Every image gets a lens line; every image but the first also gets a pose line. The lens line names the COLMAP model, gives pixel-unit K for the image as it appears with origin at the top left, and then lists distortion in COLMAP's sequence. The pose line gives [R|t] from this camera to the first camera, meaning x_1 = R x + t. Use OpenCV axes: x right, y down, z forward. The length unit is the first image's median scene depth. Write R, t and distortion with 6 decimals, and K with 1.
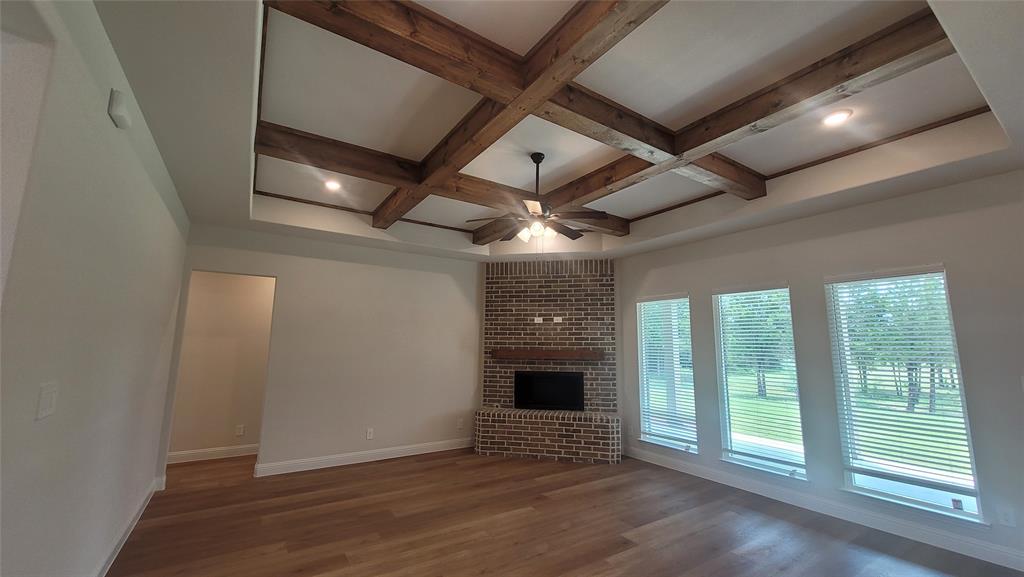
lens RADIAL K [[404.7, 0, 509.8], [0, 404.7, 285.2], [0, 0, 1]] dist [0.001600, -0.000210]
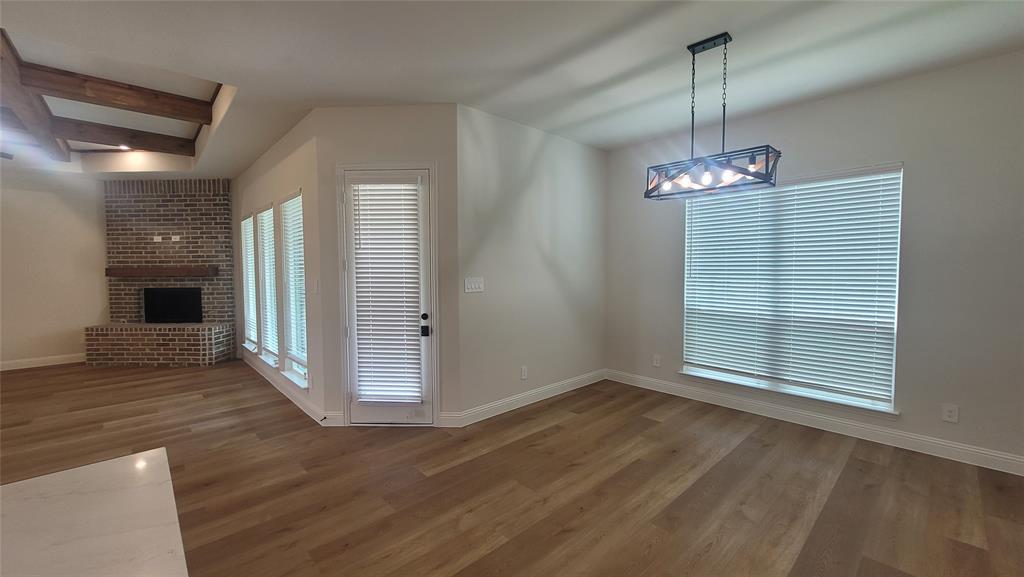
lens RADIAL K [[404.7, 0, 509.8], [0, 404.7, 285.2], [0, 0, 1]] dist [0.001600, -0.000210]
pose [[0.986680, -0.026368, 0.160520, 0.818811], [-0.005593, 0.980693, 0.195473, -0.004901], [-0.162575, -0.193767, 0.967483, -0.167991]]
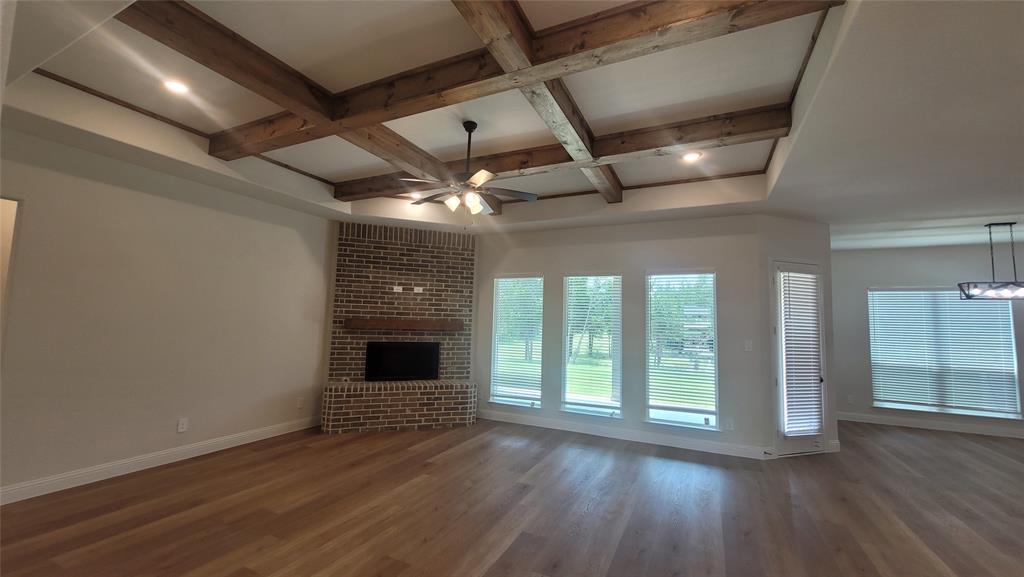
lens RADIAL K [[404.7, 0, 509.8], [0, 404.7, 285.2], [0, 0, 1]] dist [0.001600, -0.000210]
pose [[0.856850, 0.058842, 0.512198, -0.202424], [-0.094305, 0.994592, 0.043502, 0.010515], [-0.506868, -0.085578, 0.857765, 0.045594]]
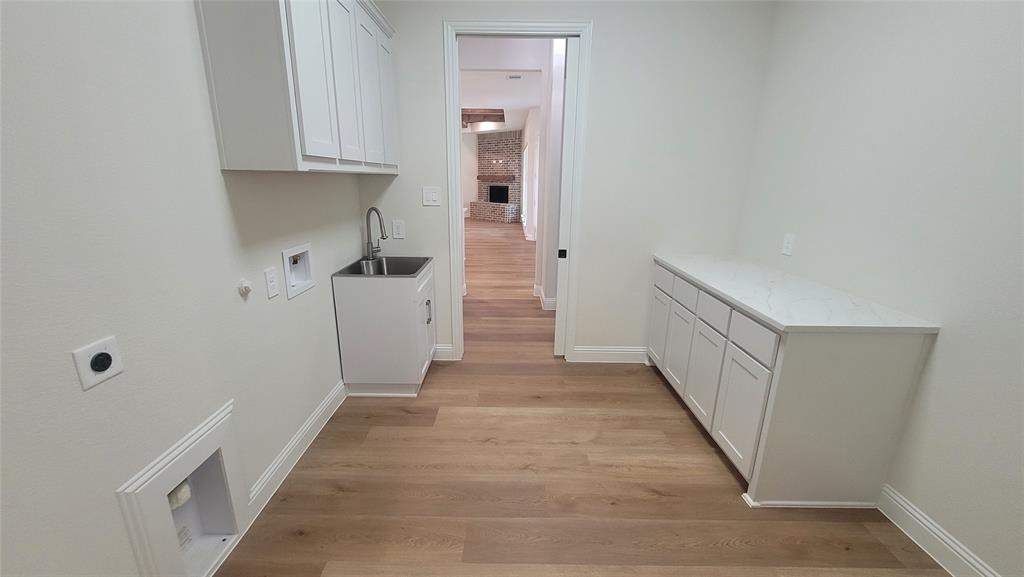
lens RADIAL K [[404.7, 0, 509.8], [0, 404.7, 285.2], [0, 0, 1]] dist [0.001600, -0.000210]
pose [[0.834769, 0.138848, -0.532806, 1.455771], [0.079921, 0.926877, 0.366757, -0.095084], [0.544769, -0.348740, 0.762632, -0.887615]]
